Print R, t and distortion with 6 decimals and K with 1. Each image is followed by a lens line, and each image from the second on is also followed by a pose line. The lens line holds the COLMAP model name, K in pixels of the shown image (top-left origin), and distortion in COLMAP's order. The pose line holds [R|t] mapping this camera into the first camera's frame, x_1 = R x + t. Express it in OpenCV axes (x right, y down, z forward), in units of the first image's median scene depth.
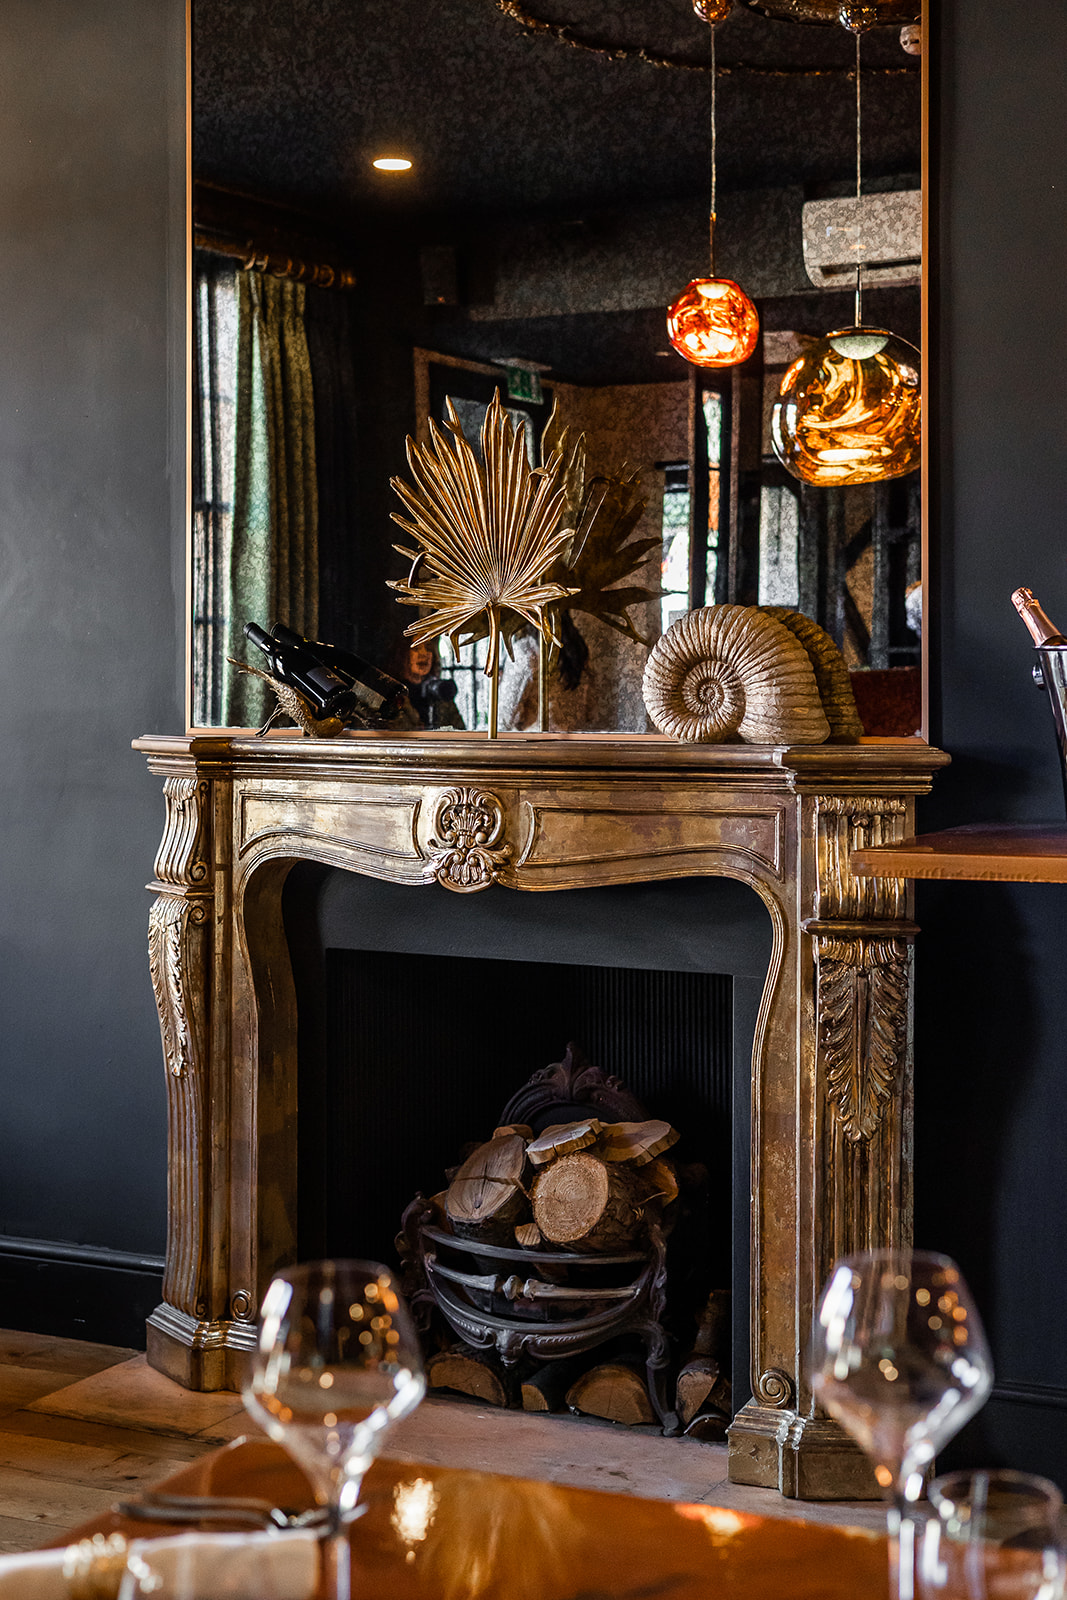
lens RADIAL K [[2421.7, 0, 508.3], [0, 2421.7, 656.3], [0, 0, 1]] dist [0.020653, 0.000000]
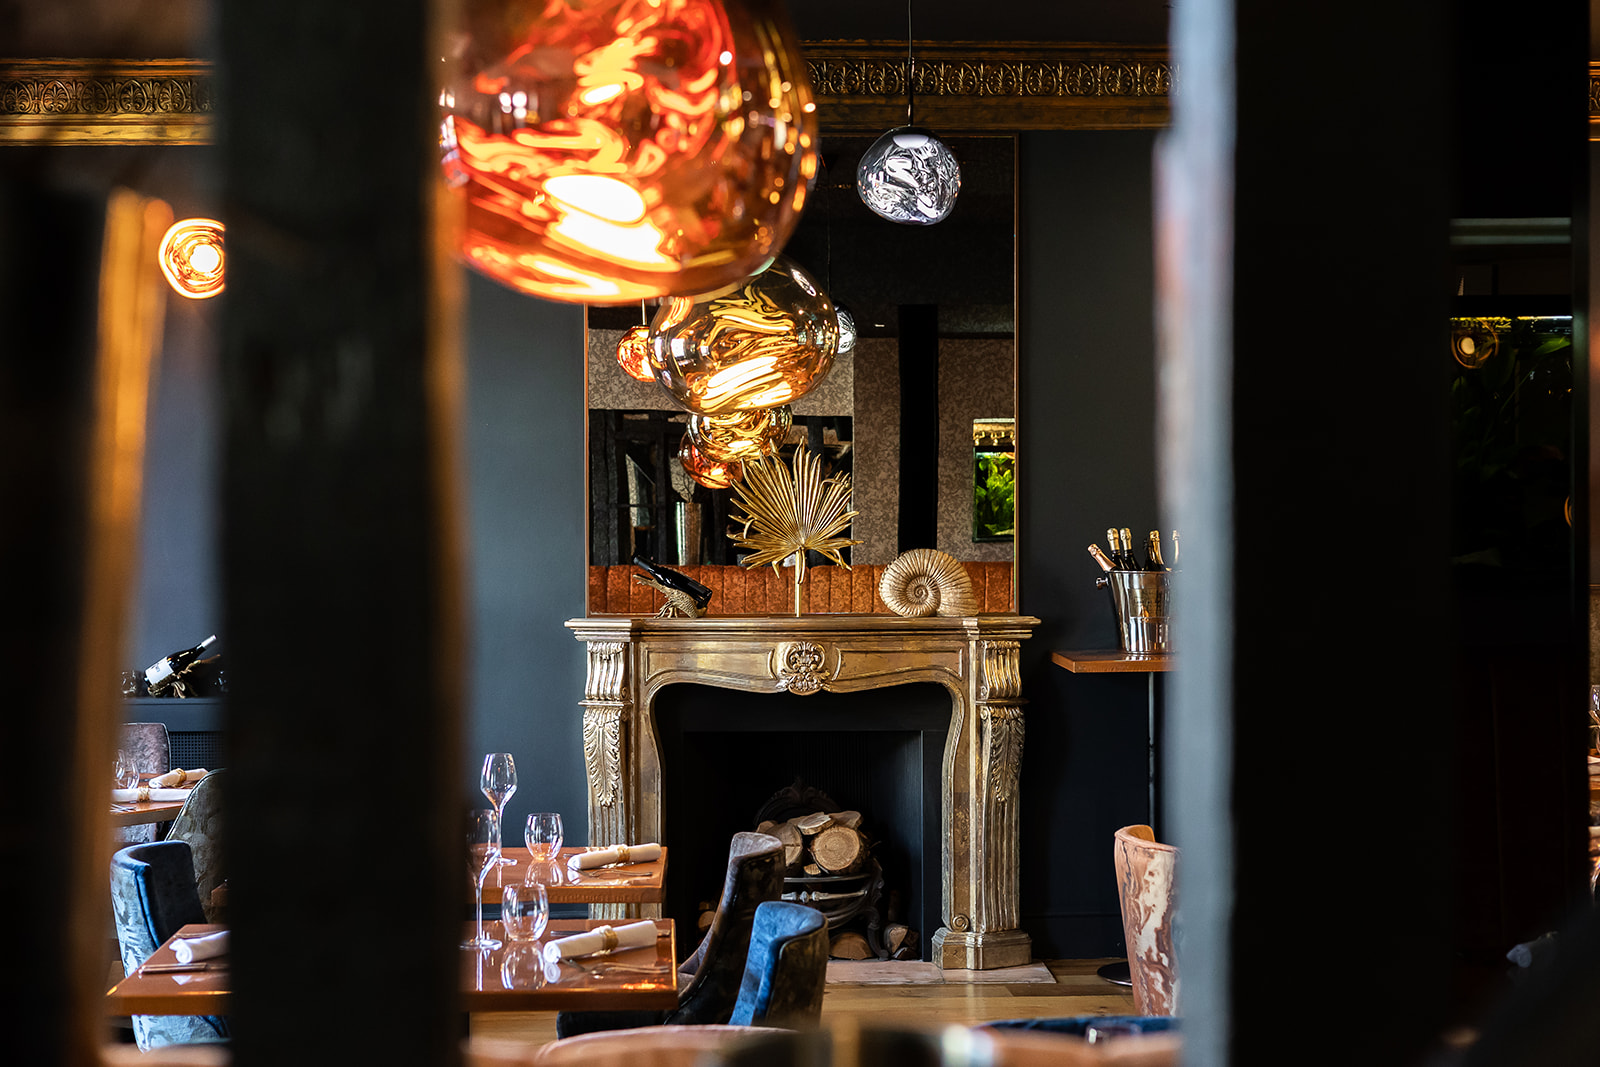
lens RADIAL K [[2421.7, 0, 821.5], [0, 2421.7, 586.6], [0, 0, 1]] dist [0.020653, 0.000000]
pose [[0.861552, -0.016973, 0.507385, -0.982747], [0.000655, 0.999477, 0.032322, -0.053386], [-0.507668, -0.027515, 0.861113, -0.687871]]
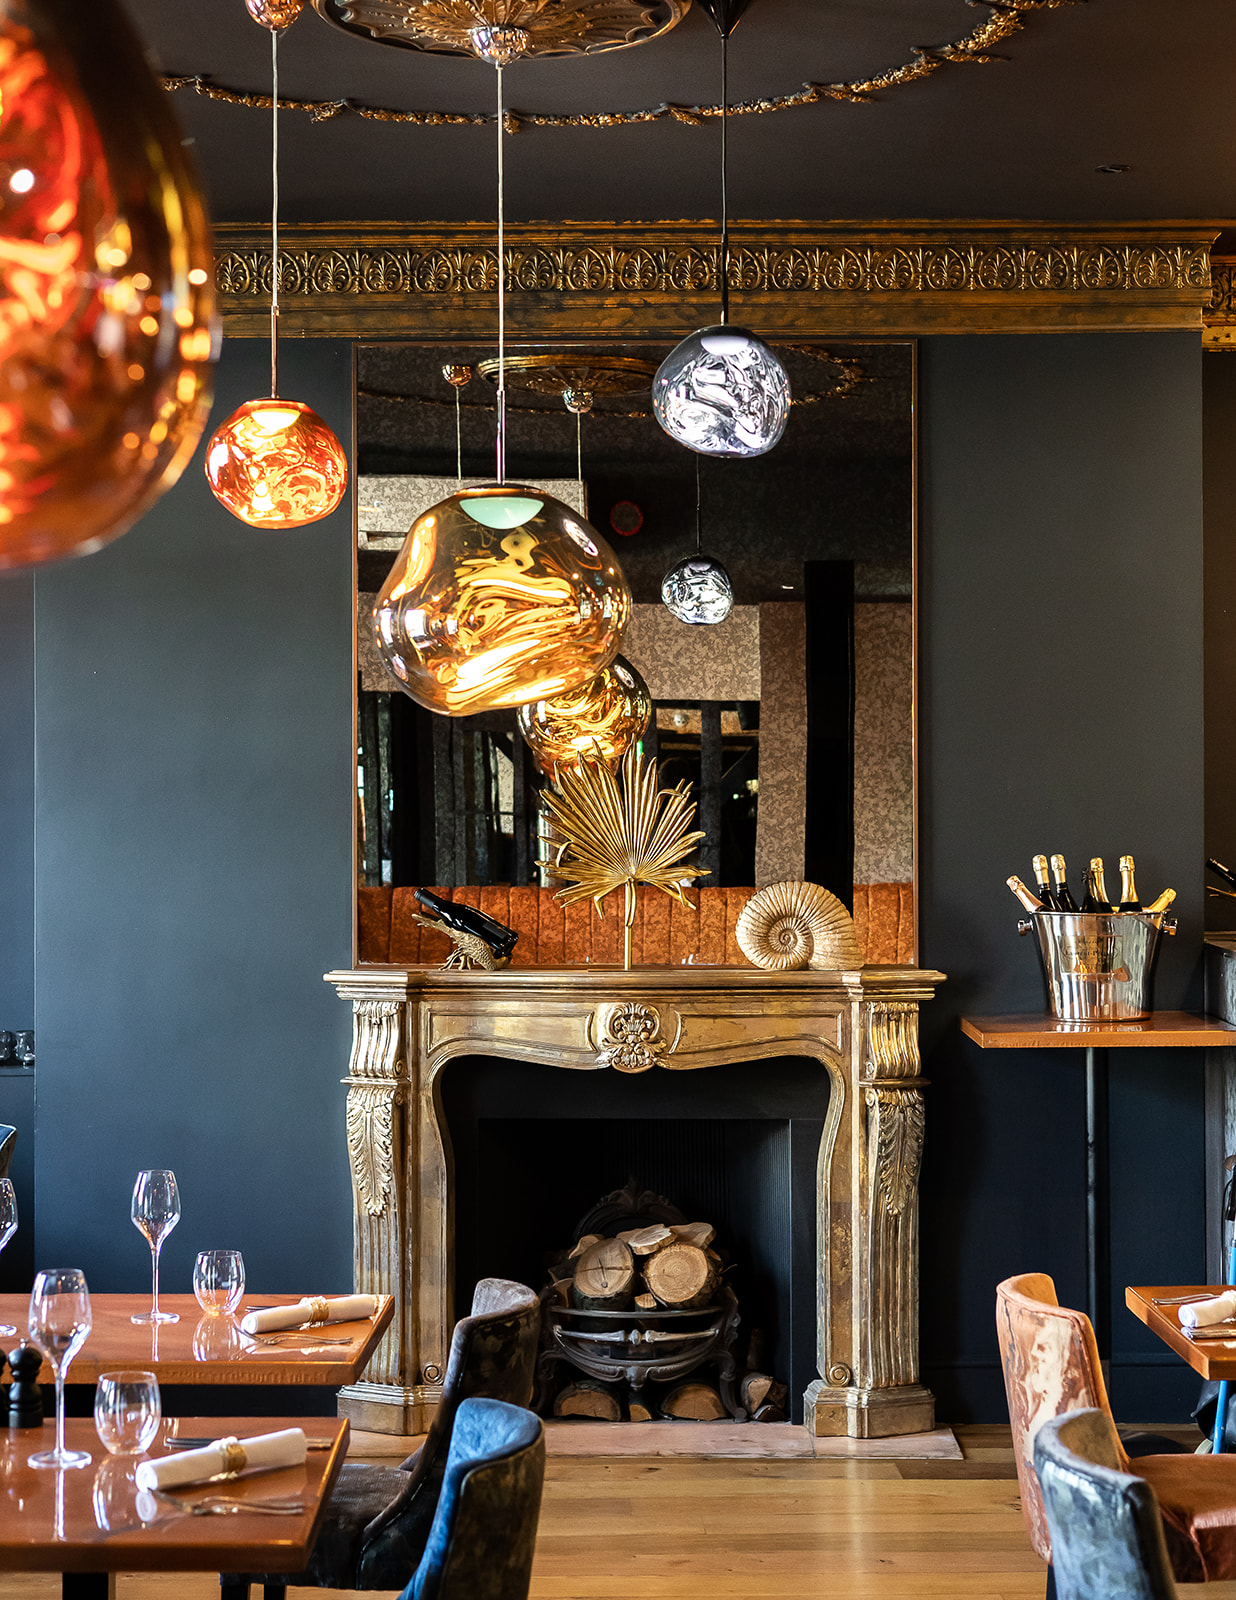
lens RADIAL K [[2908.4, 0, 609.5], [0, 2908.4, 797.5], [0, 0, 1]] dist [0.028030, 0.000000]
pose [[0.890917, 0.001436, 0.454163, -0.833392], [-0.000752, 0.999998, -0.001685, -0.068990], [-0.454165, 0.001160, 0.890917, -0.591897]]
